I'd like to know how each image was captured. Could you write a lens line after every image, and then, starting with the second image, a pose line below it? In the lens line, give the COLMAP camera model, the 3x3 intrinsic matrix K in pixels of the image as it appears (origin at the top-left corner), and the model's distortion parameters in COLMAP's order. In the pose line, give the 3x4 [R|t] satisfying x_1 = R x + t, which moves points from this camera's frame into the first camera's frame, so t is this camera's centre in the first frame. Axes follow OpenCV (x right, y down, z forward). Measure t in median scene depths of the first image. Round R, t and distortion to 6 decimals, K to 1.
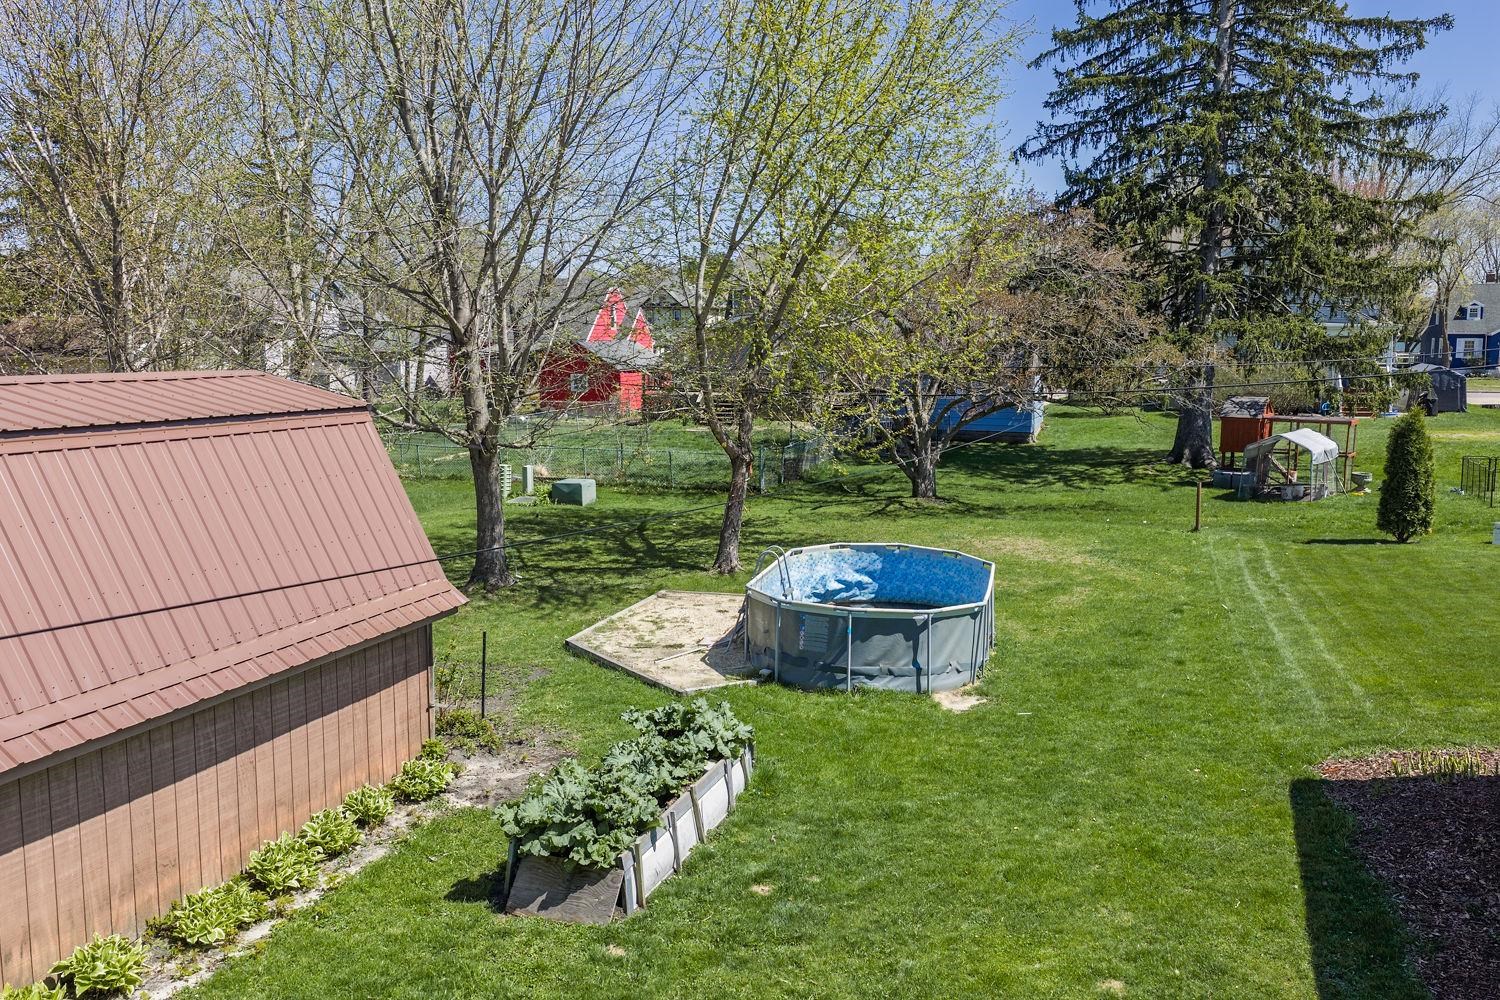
lens RADIAL K [[1242.3, 0, 750.0], [0, 1242.3, 500.0], [0, 0, 1]] dist [0.024862, -0.044412]
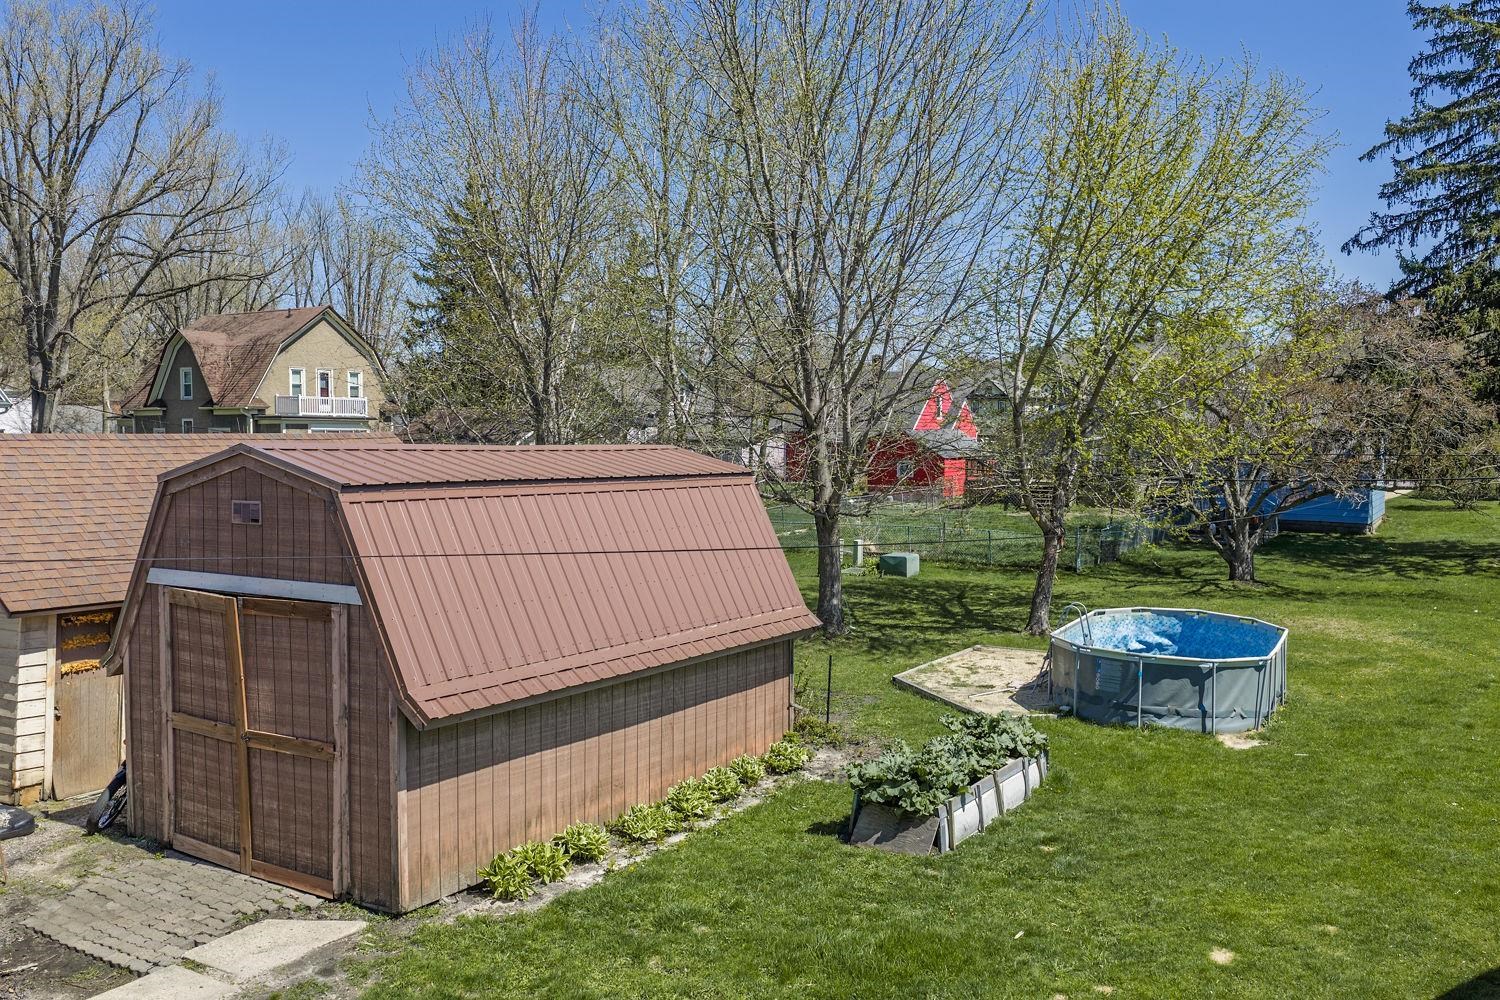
lens RADIAL K [[1242.3, 0, 750.0], [0, 1242.3, 500.0], [0, 0, 1]] dist [0.024862, -0.044412]
pose [[0.966741, 0.017334, -0.255170, 0.017288], [-0.035704, 0.997078, -0.067538, 0.027498], [0.253254, 0.074402, 0.964535, -0.171400]]
